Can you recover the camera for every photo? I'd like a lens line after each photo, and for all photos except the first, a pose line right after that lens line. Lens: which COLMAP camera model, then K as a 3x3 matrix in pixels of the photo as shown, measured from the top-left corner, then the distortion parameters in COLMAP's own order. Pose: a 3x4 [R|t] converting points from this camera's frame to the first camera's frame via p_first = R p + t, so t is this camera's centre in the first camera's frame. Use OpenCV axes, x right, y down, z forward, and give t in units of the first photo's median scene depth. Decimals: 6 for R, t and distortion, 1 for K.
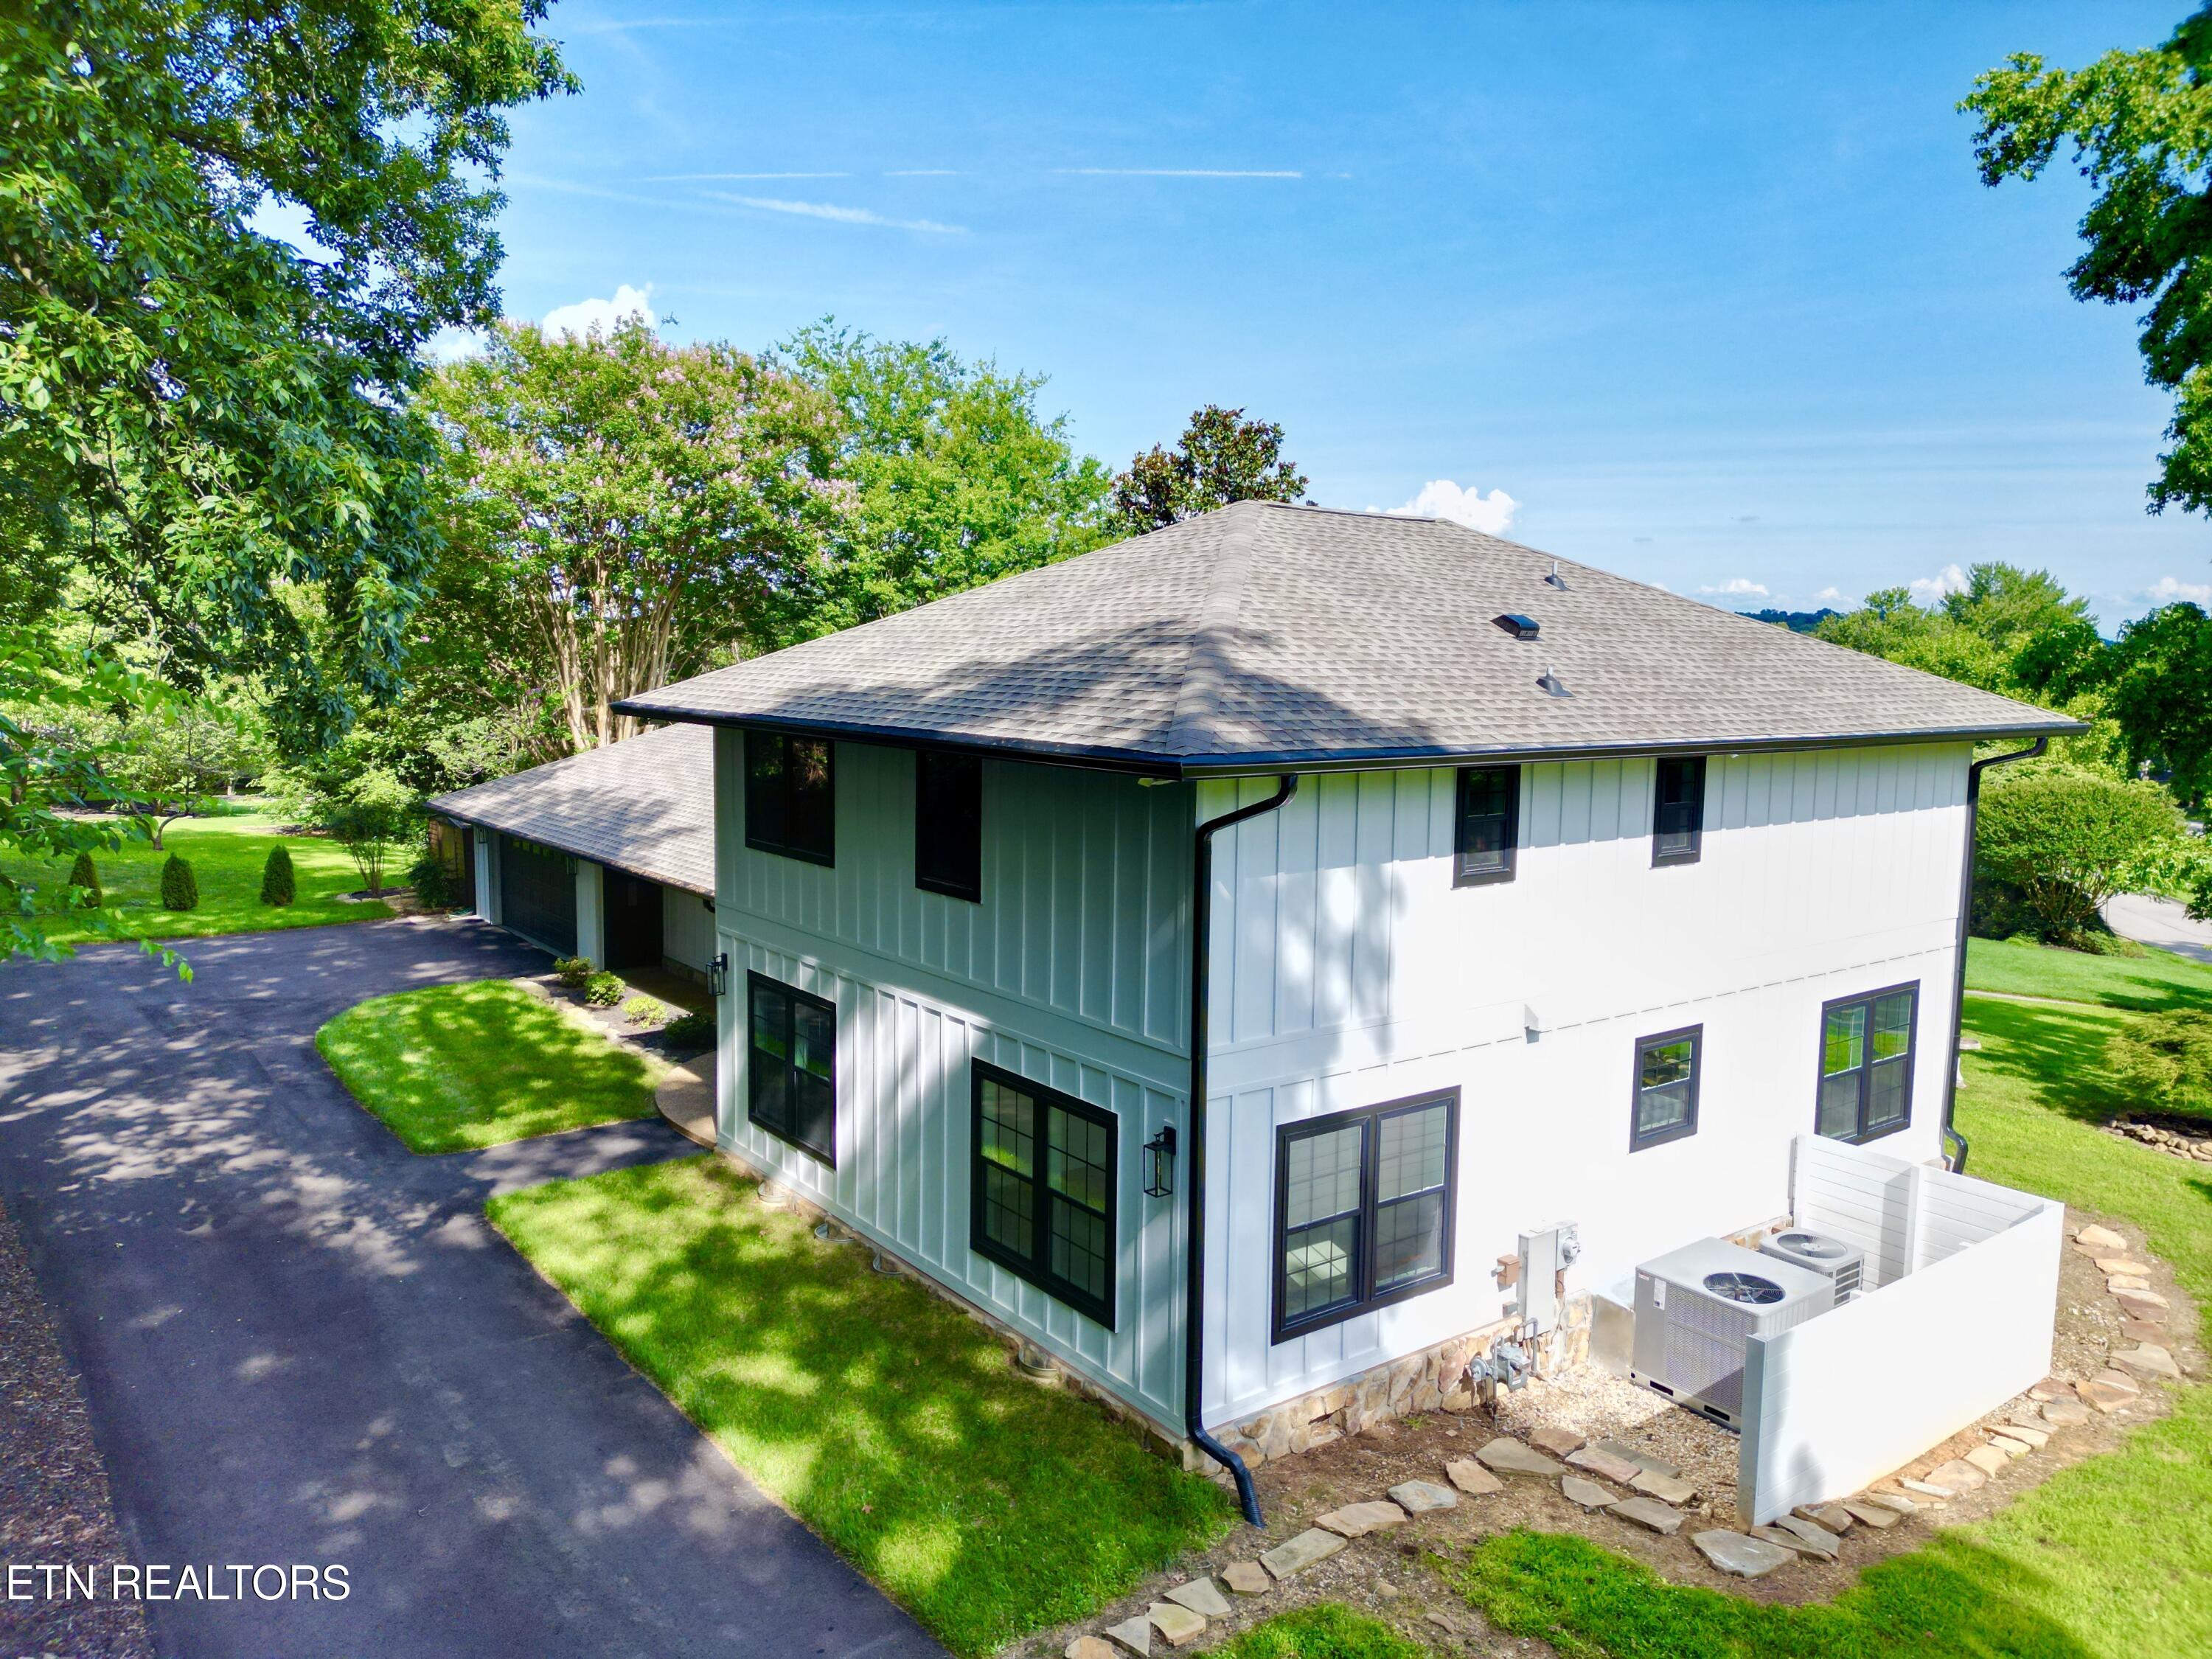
lens RADIAL K [[1554.8, 0, 1106.0], [0, 1554.8, 829.5], [0, 0, 1]] dist [0.020358, 0.001611]
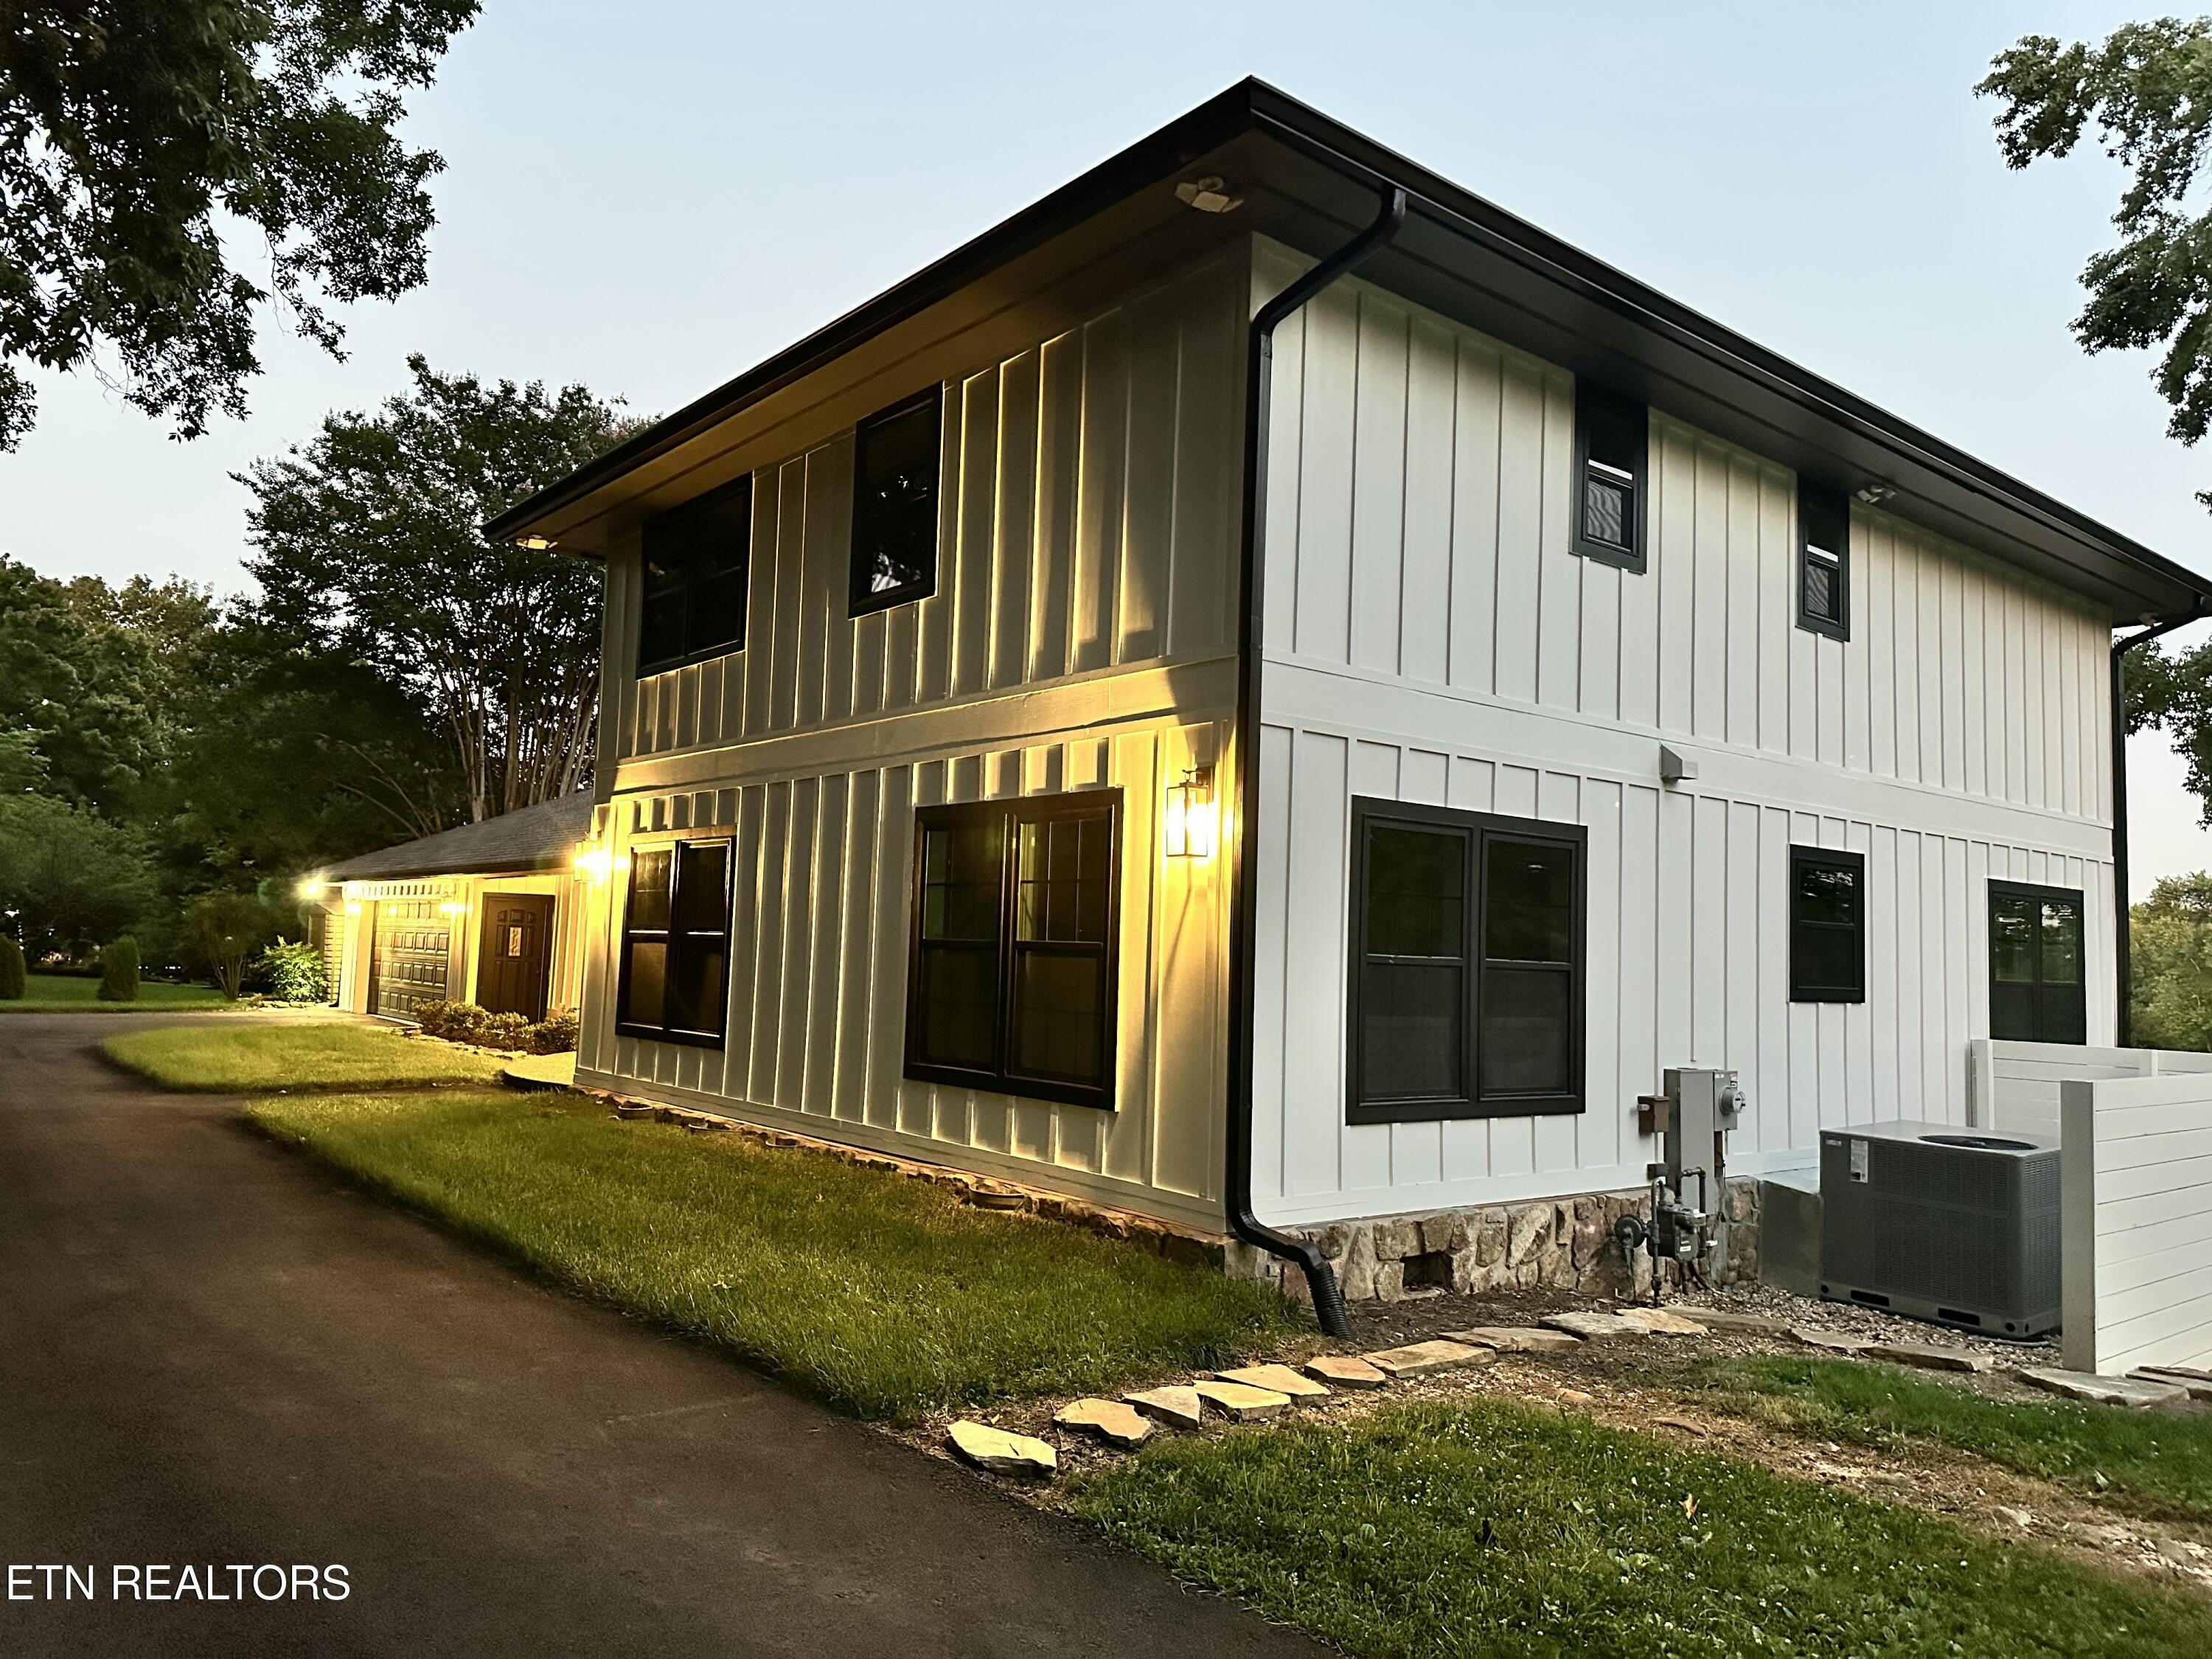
lens RADIAL K [[1559.5, 0, 1106.0], [0, 1559.5, 829.5], [0, 0, 1]] dist [0.001749, -0.007168]
pose [[0.999156, 0.023962, 0.033376, -0.020073], [-0.017293, 0.982129, -0.187415, 0.286264], [-0.037270, 0.186680, 0.981714, 0.276306]]
